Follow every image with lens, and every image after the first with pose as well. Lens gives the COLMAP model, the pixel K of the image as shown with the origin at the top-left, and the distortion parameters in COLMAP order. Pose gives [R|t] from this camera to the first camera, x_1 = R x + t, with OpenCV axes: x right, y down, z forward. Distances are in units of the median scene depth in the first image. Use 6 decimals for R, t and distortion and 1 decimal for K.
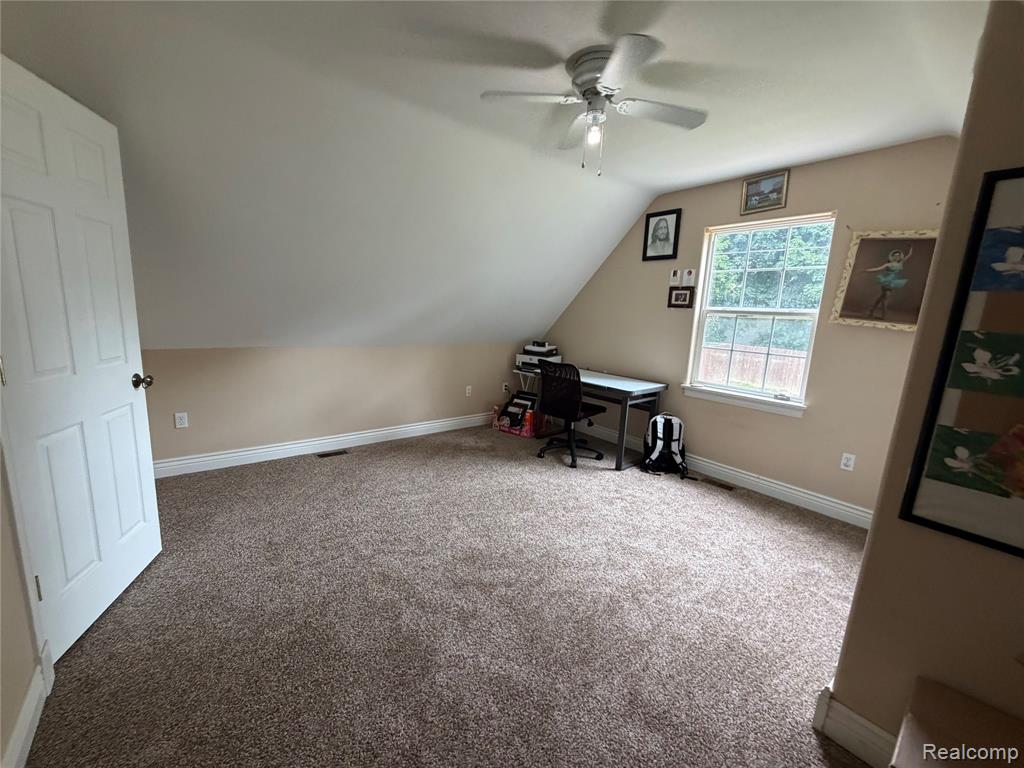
lens RADIAL K [[407.6, 0, 512.0], [0, 407.6, 384.0], [0, 0, 1]] dist [-0.001695, 0.000069]
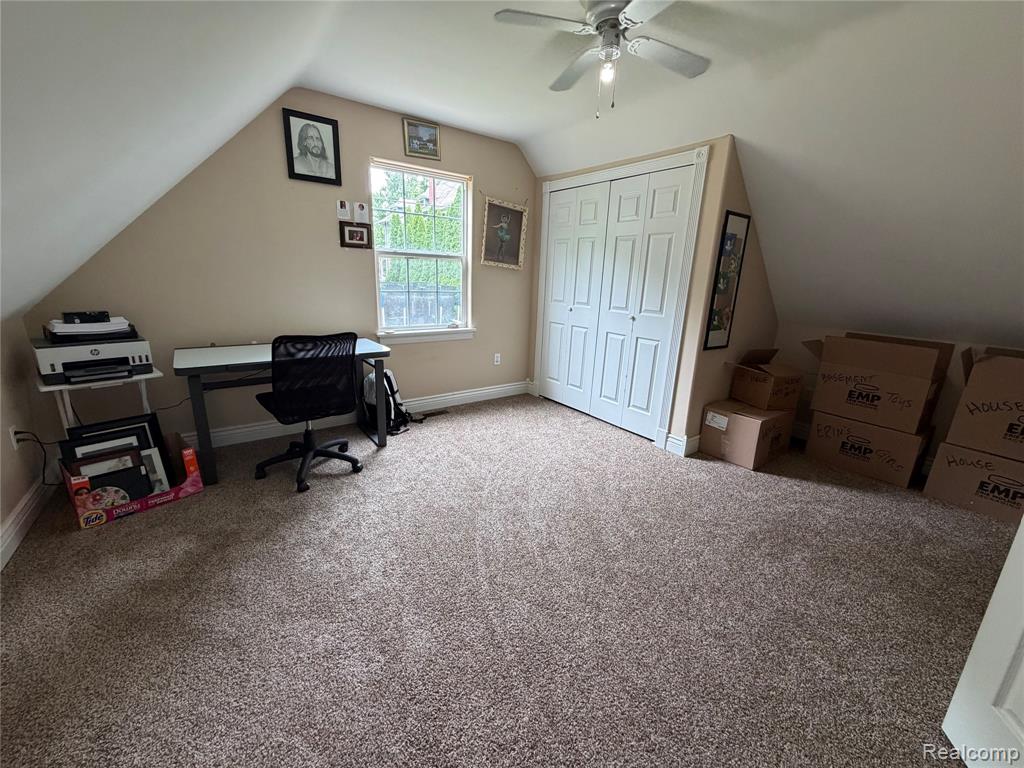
lens RADIAL K [[407.6, 0, 512.0], [0, 407.6, 384.0], [0, 0, 1]] dist [-0.001695, 0.000069]
pose [[0.047918, -0.301645, 0.952215, -0.498637], [0.145485, 0.945252, 0.292118, -0.121131], [-0.988199, 0.124536, 0.089180, 0.646834]]
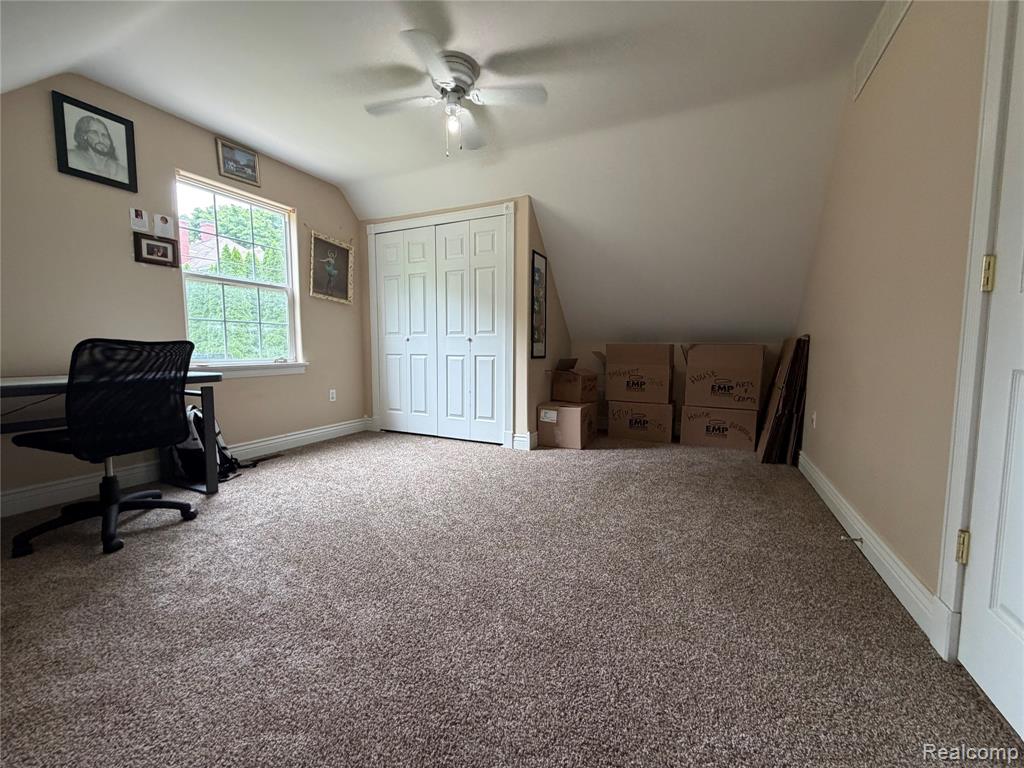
lens RADIAL K [[407.6, 0, 512.0], [0, 407.6, 384.0], [0, 0, 1]] dist [-0.001695, 0.000069]
pose [[-0.435158, -0.125688, 0.891538, -0.561910], [0.139187, 0.968913, 0.204533, -0.041127], [-0.889531, 0.213095, -0.404136, 0.792774]]
